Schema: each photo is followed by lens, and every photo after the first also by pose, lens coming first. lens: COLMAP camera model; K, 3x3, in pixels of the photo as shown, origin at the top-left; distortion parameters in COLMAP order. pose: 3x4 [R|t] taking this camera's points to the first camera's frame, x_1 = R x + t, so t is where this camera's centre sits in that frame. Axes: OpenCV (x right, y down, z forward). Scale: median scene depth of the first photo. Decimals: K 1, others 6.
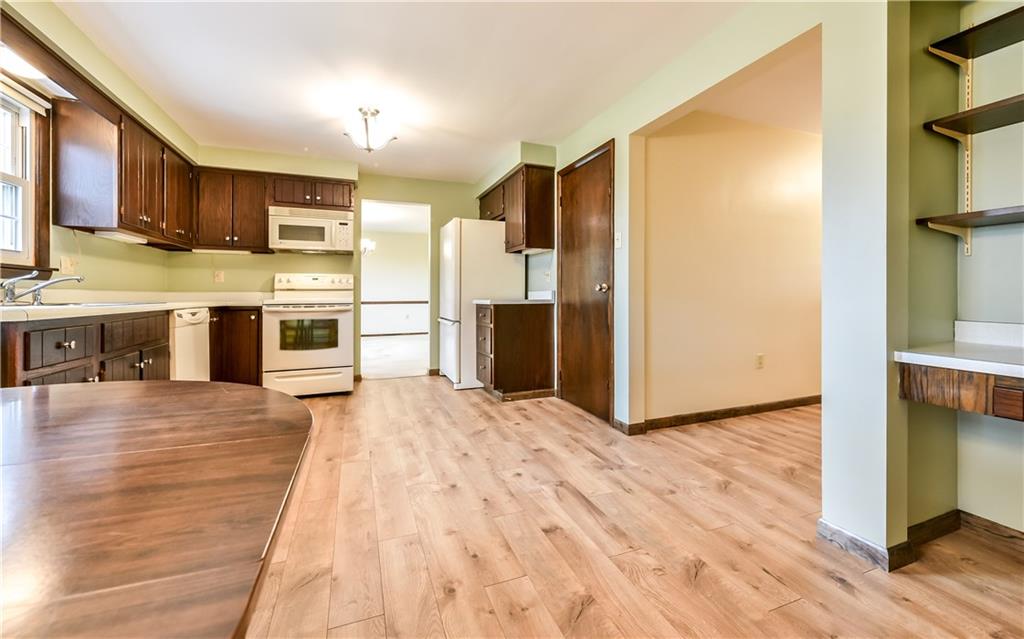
lens RADIAL K [[401.3, 0, 504.6], [0, 401.3, 293.7], [0, 0, 1]] dist [-0.000099, 0.000056]
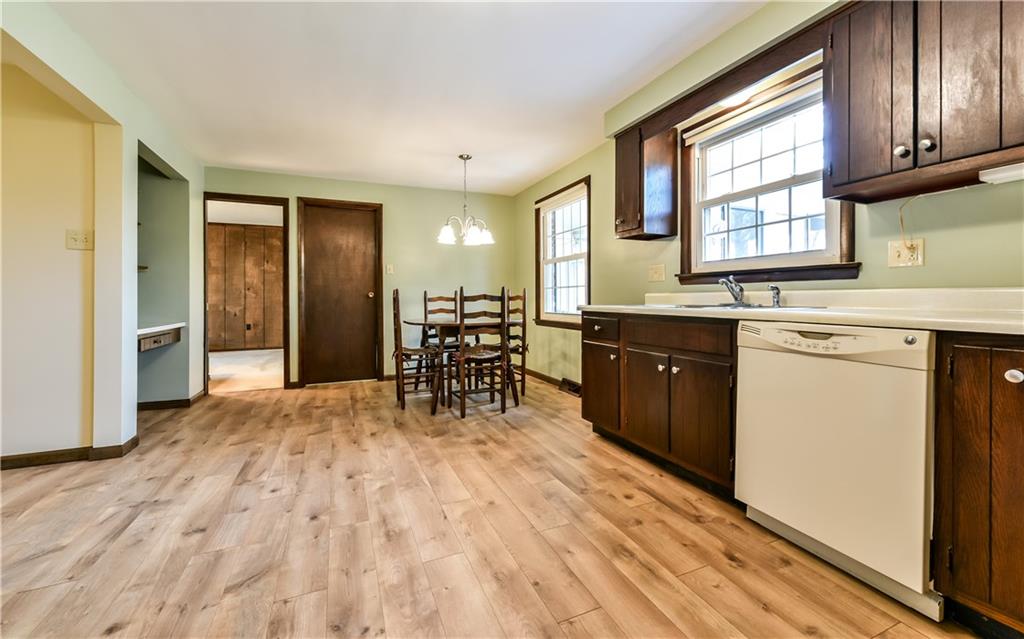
lens RADIAL K [[401.3, 0, 506.9], [0, 401.3, 298.8], [0, 0, 1]] dist [-0.000099, 0.000056]
pose [[-0.998964, 0.005841, -0.045130, -0.459644], [0.005665, 0.999976, 0.004021, -0.000385], [0.045153, 0.003761, -0.998973, 1.915178]]
